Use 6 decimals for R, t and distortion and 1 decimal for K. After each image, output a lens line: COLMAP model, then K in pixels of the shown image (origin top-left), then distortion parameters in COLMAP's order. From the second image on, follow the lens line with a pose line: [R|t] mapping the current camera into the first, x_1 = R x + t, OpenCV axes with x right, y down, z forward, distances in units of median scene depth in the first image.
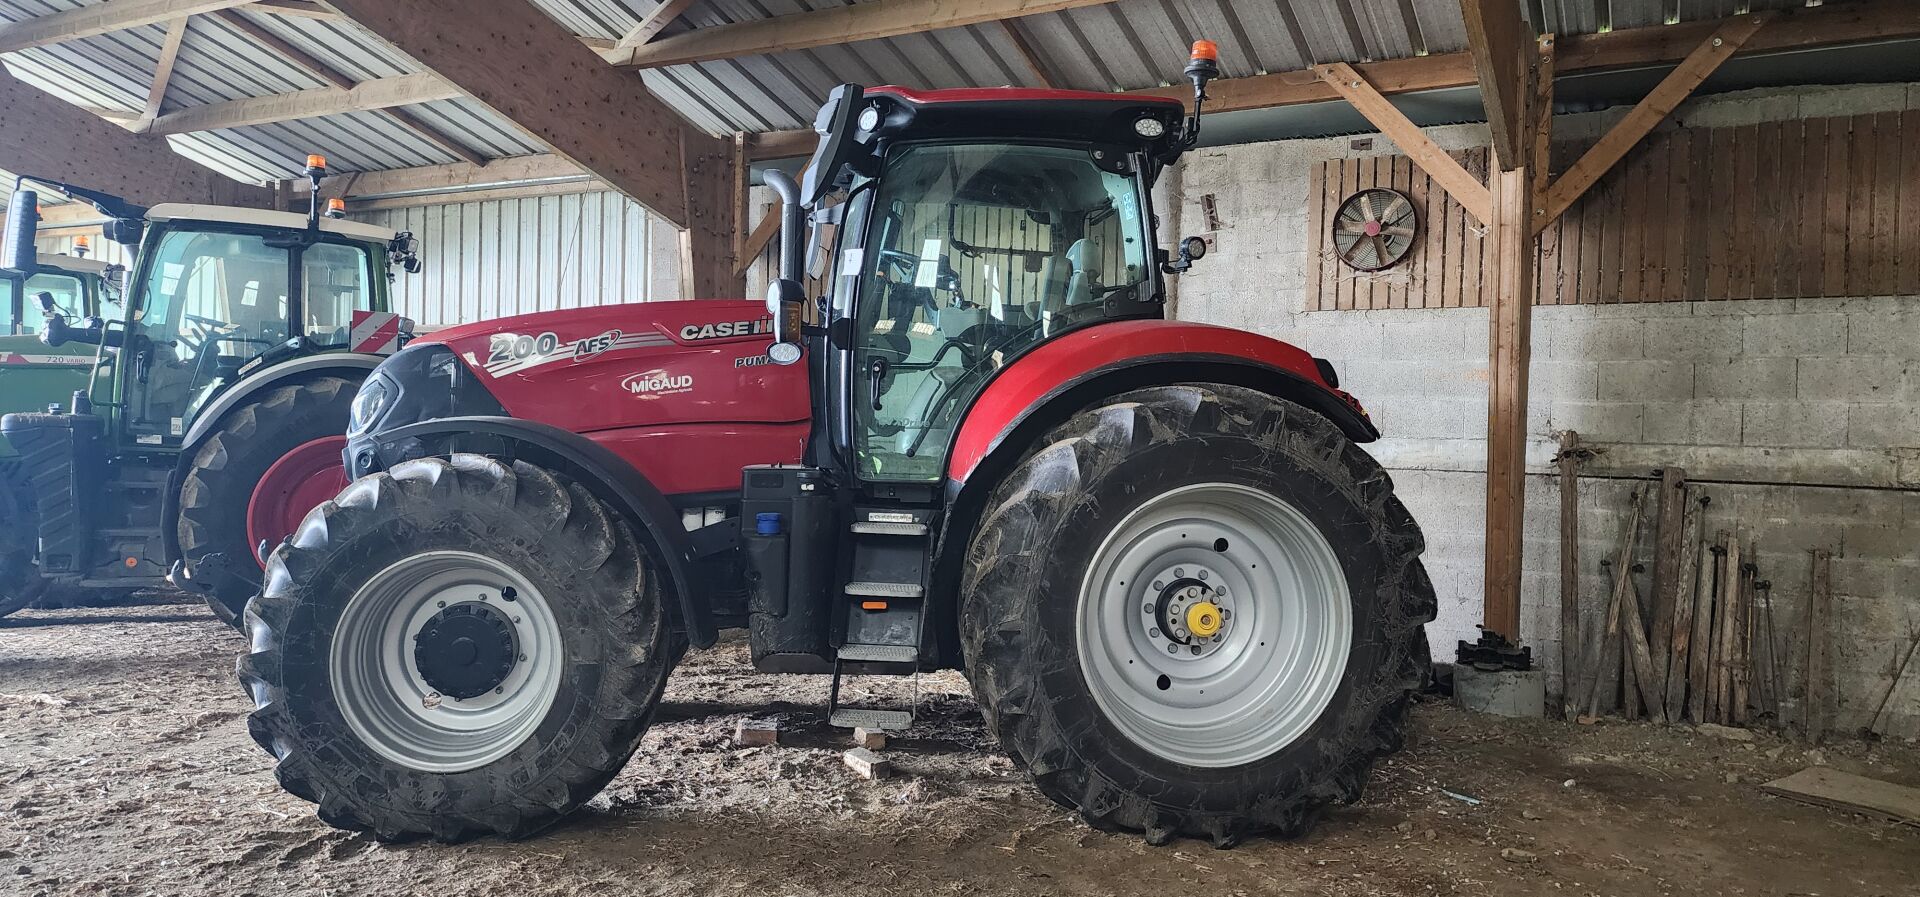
lens RADIAL K [[1280.2, 0, 963.7], [0, 1280.2, 447.0], [0, 0, 1]] dist [0.029045, -0.018079]
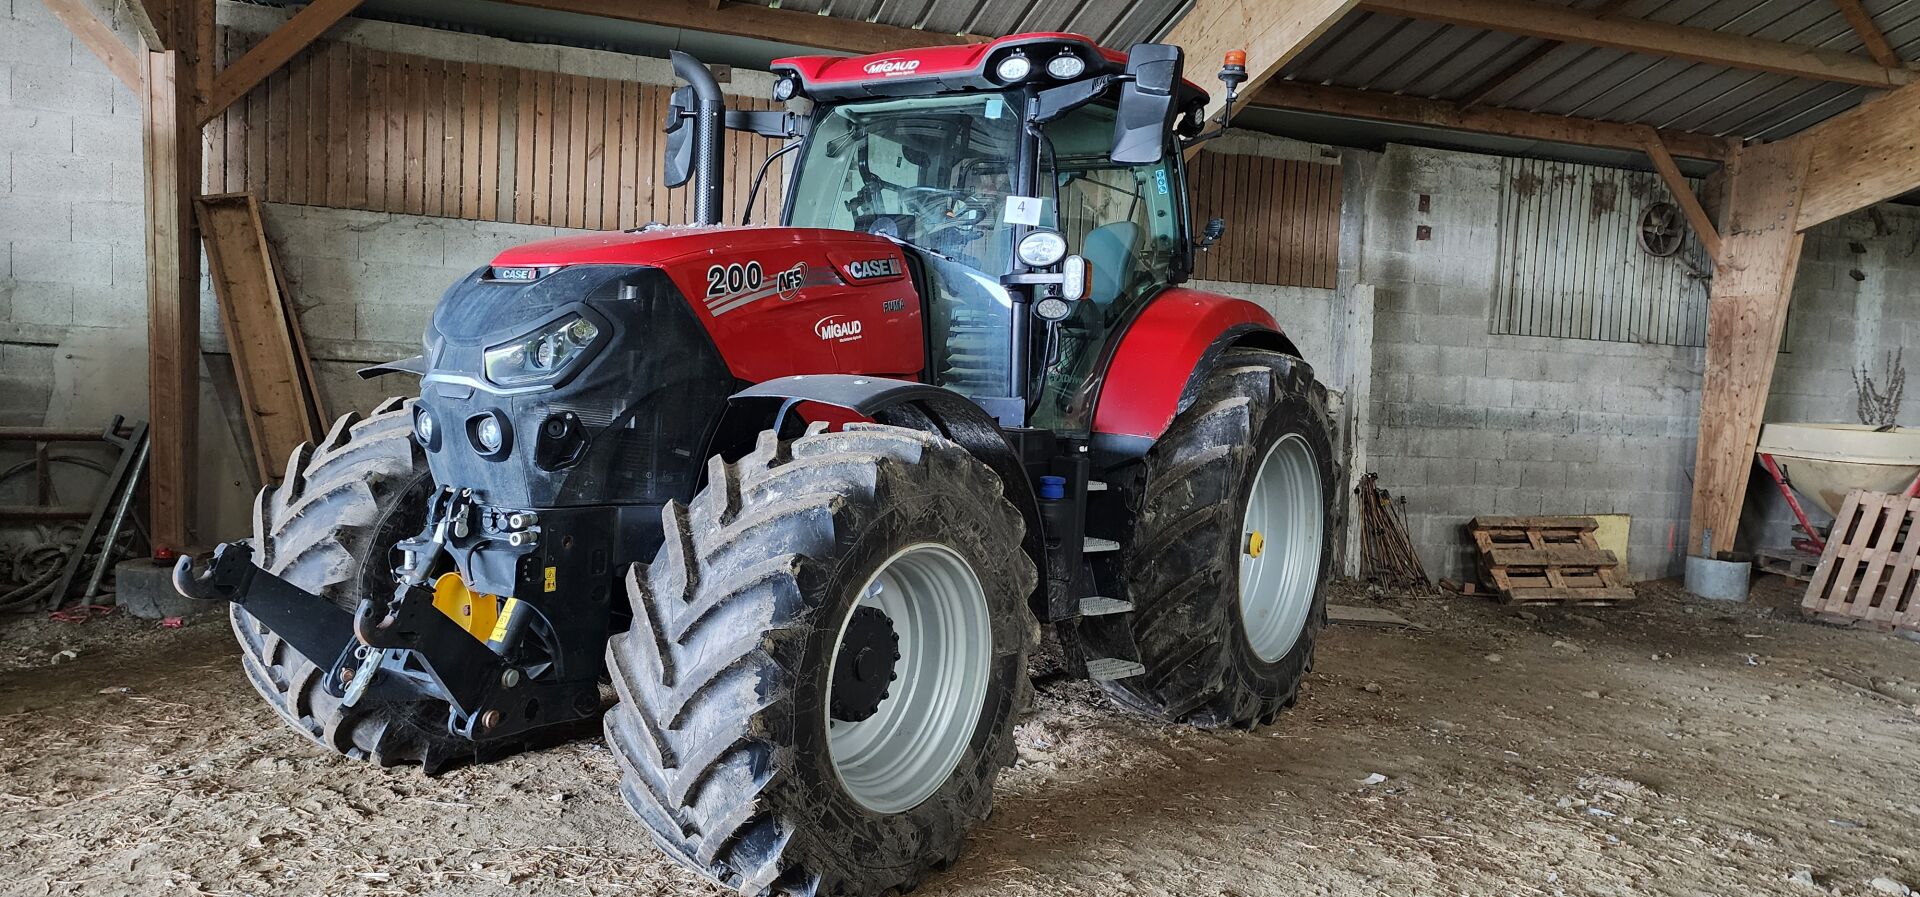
lens RADIAL K [[1280.2, 0, 963.8], [0, 1280.2, 451.6], [0, 0, 1]] dist [0.029045, -0.018079]
pose [[0.671104, -0.036407, 0.740469, -0.928334], [-0.025875, 0.997035, 0.072473, -0.035990], [-0.740912, -0.067796, 0.668172, 0.411813]]
